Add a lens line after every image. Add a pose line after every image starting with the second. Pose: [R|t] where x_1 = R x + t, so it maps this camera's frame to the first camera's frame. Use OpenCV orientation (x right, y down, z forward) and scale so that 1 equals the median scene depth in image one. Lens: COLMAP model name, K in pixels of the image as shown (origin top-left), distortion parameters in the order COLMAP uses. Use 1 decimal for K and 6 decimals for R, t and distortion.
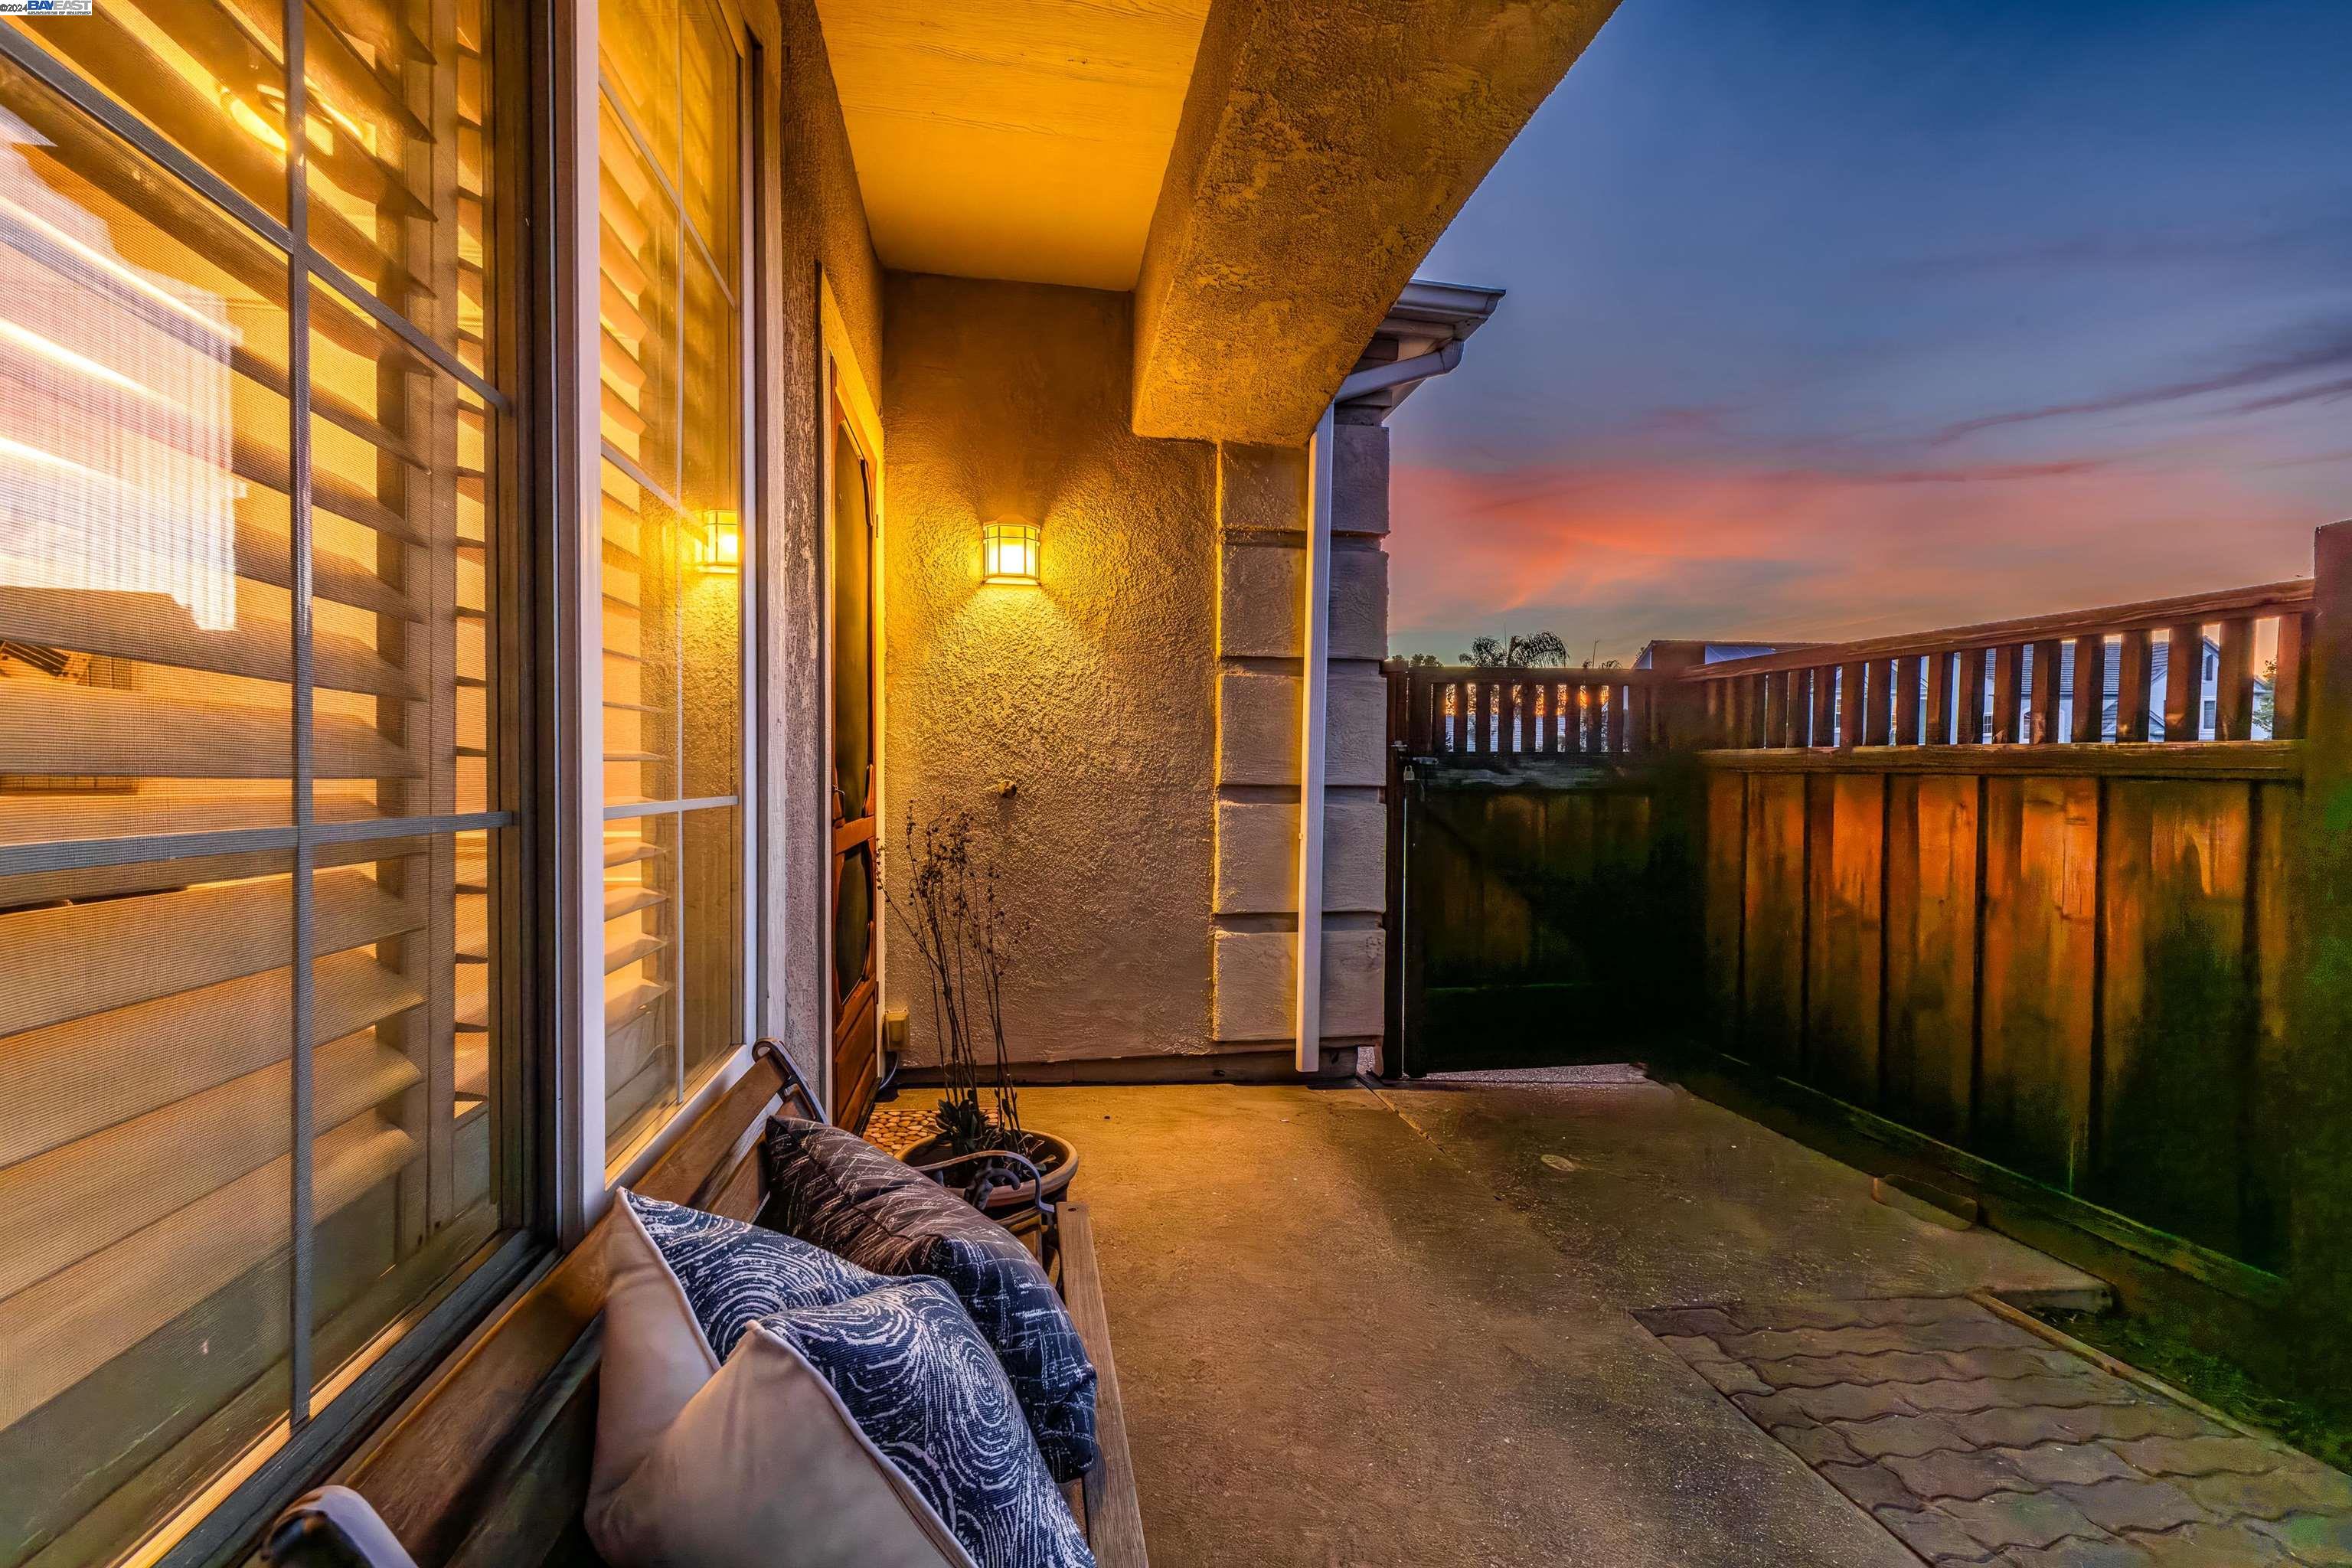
lens RADIAL K [[1054.1, 0, 1209.8], [0, 1054.1, 793.4], [0, 0, 1]] dist [0.011059, -0.001702]
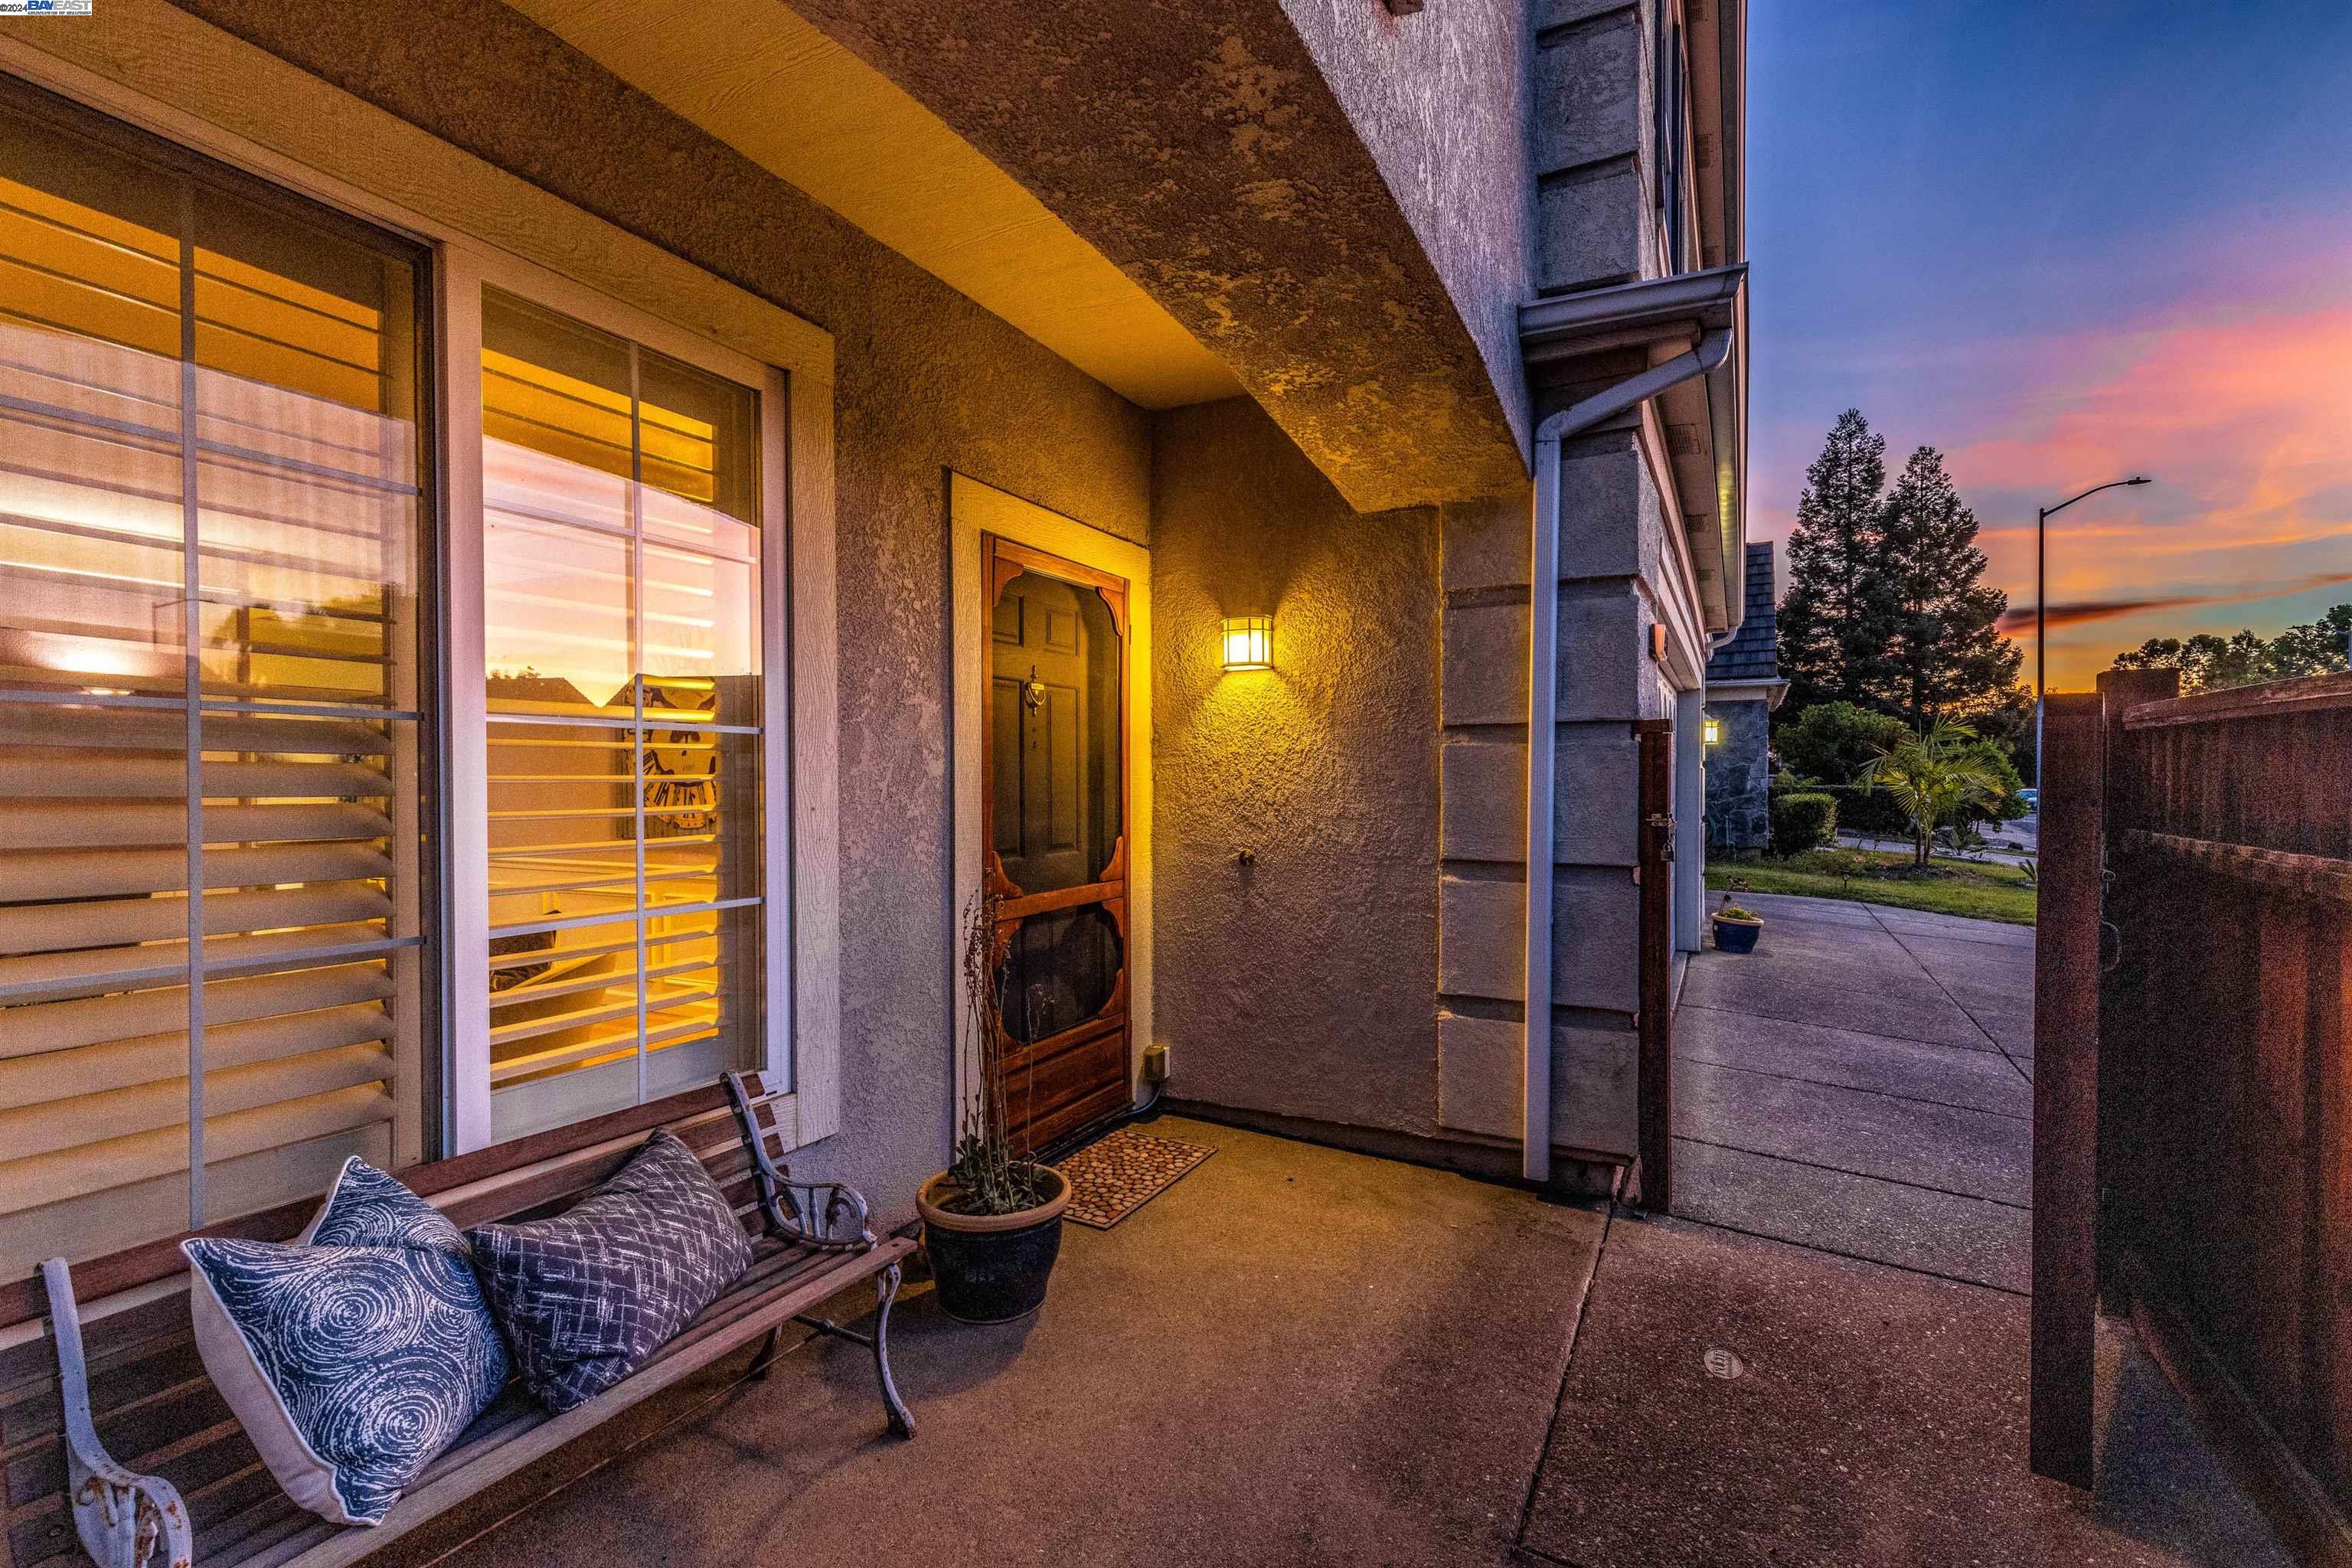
lens RADIAL K [[1054.1, 0, 1206.3], [0, 1054.1, 794.1], [0, 0, 1]] dist [0.011059, -0.001702]
pose [[0.788499, -0.000022, -0.615036, 0.433908], [-0.003001, 0.999988, -0.003883, -0.063497], [0.615029, 0.004908, 0.788489, 0.109779]]
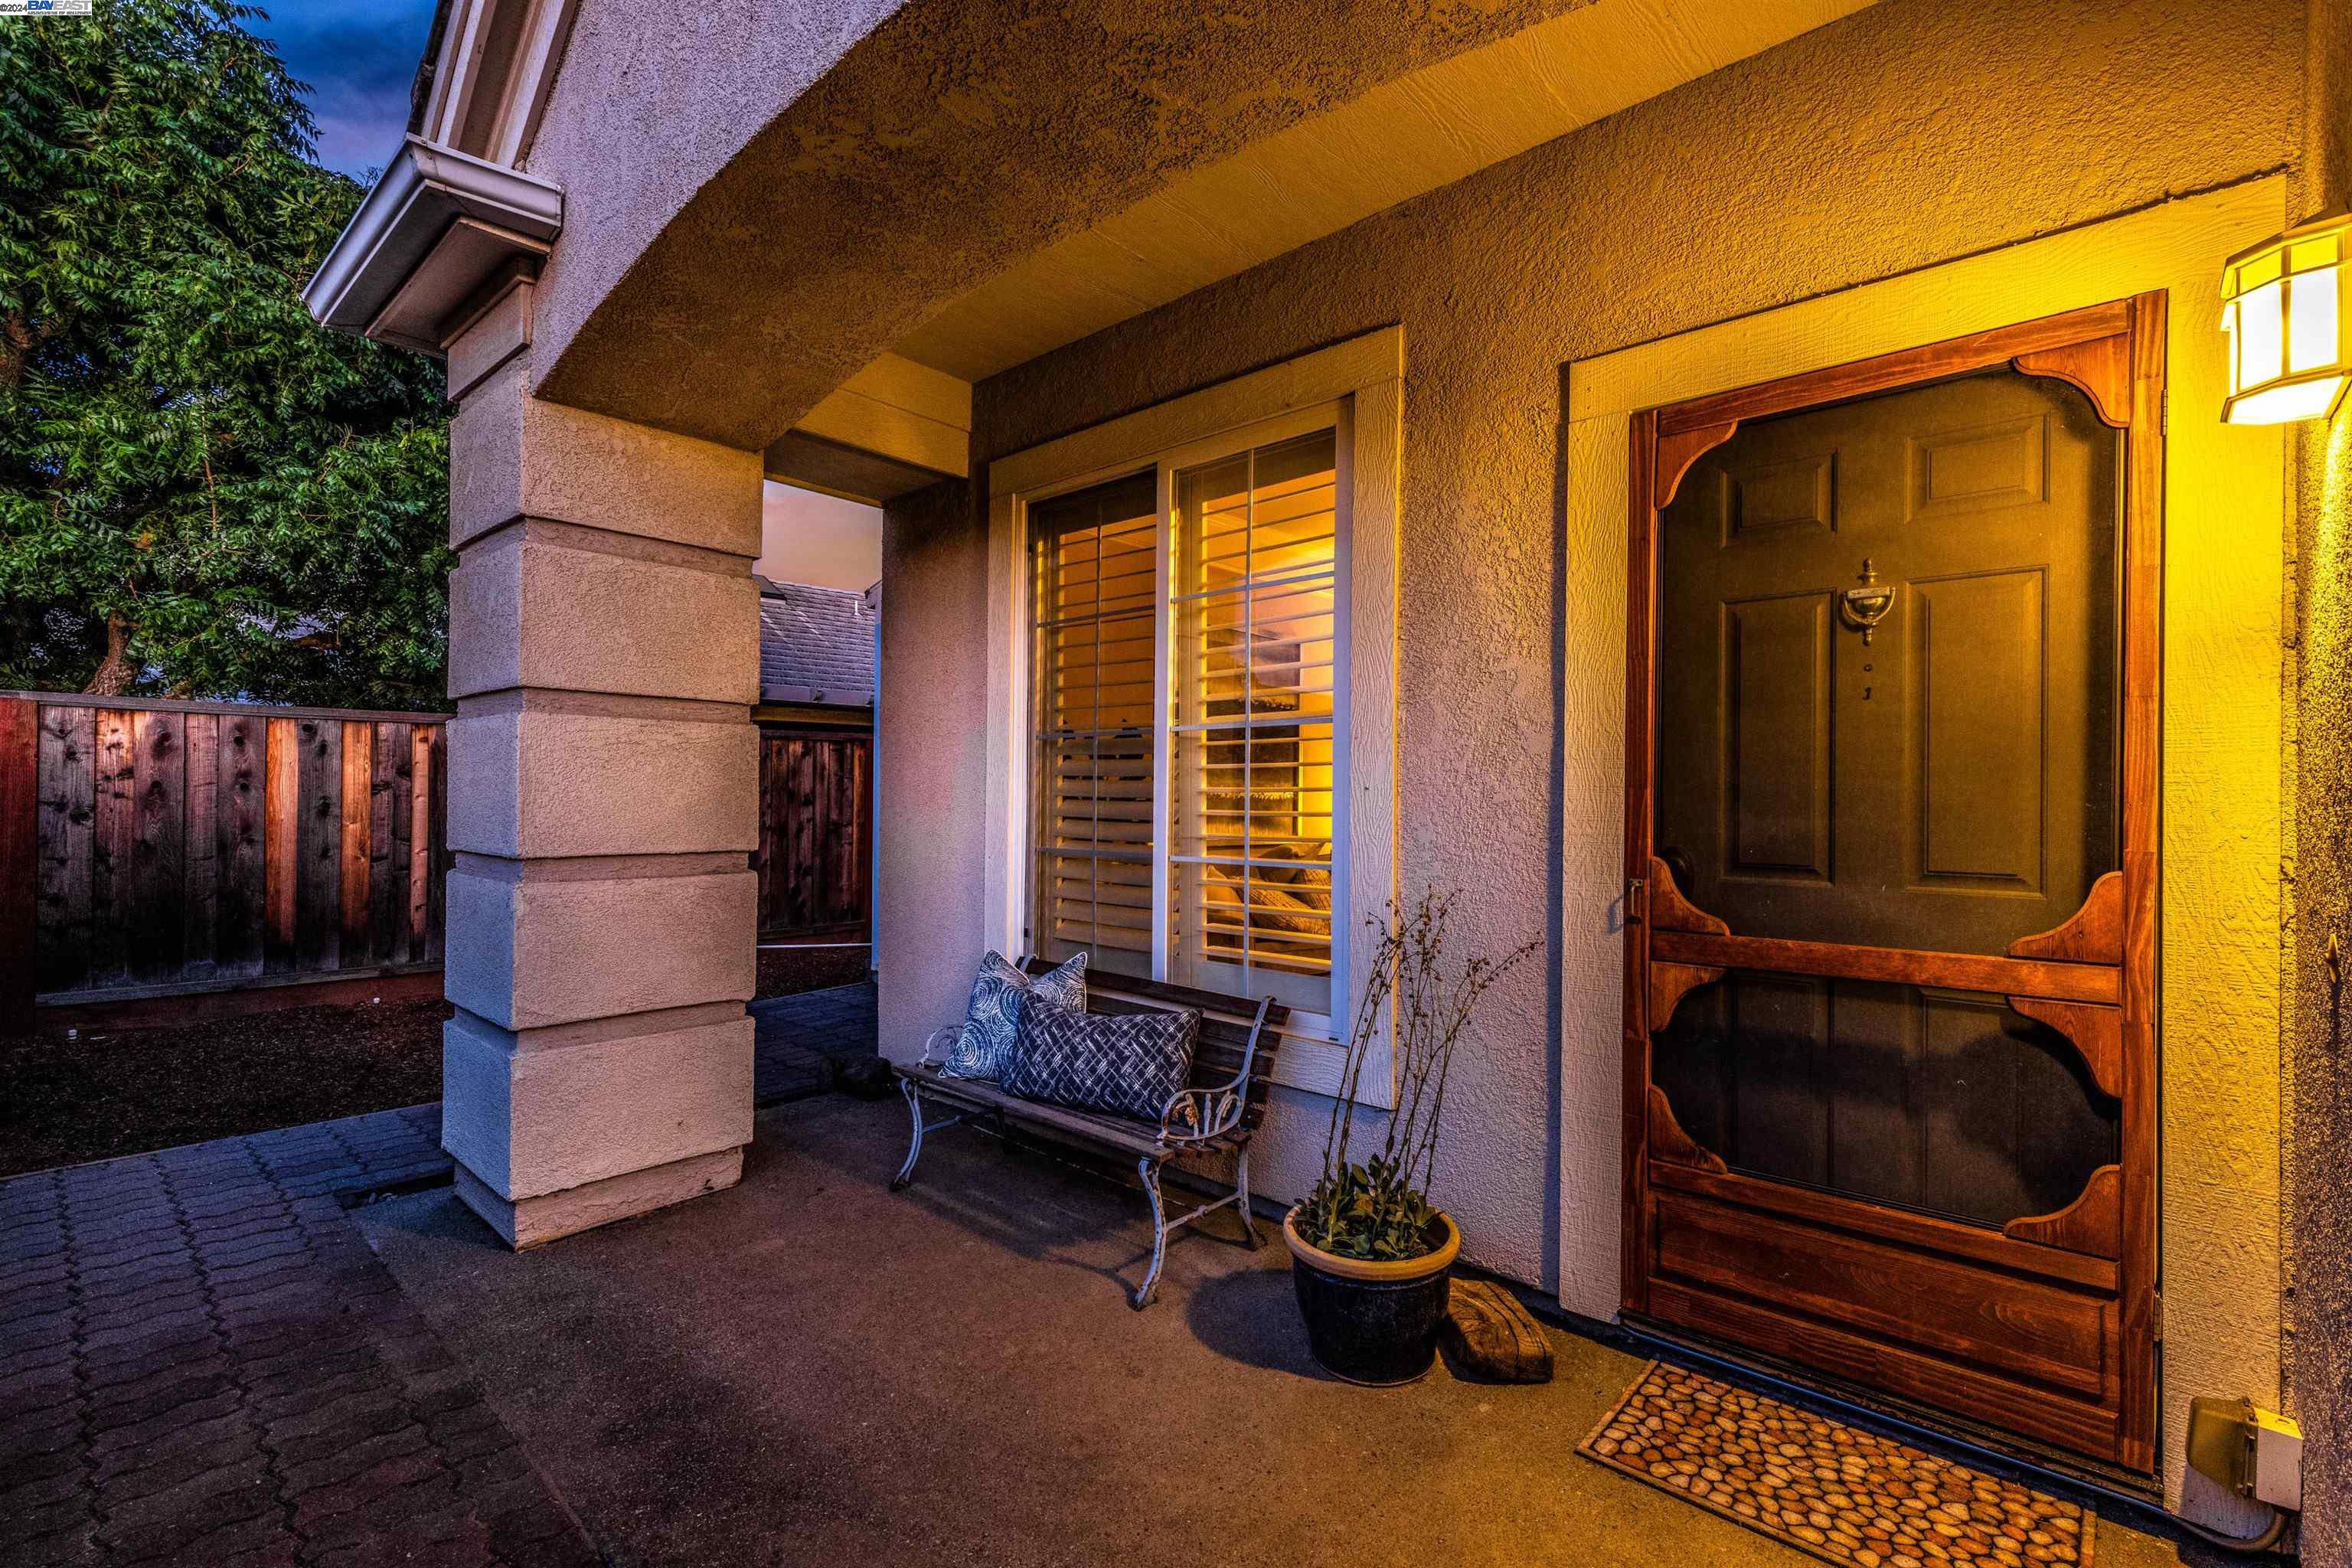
lens RADIAL K [[1054.1, 0, 1194.7], [0, 1054.1, 791.0], [0, 0, 1]] dist [0.011059, -0.001702]
pose [[-0.797323, -0.019383, -0.603241, 0.337332], [-0.025012, 0.999687, 0.000937, -0.050567], [0.603034, 0.015835, -0.797558, 1.063239]]
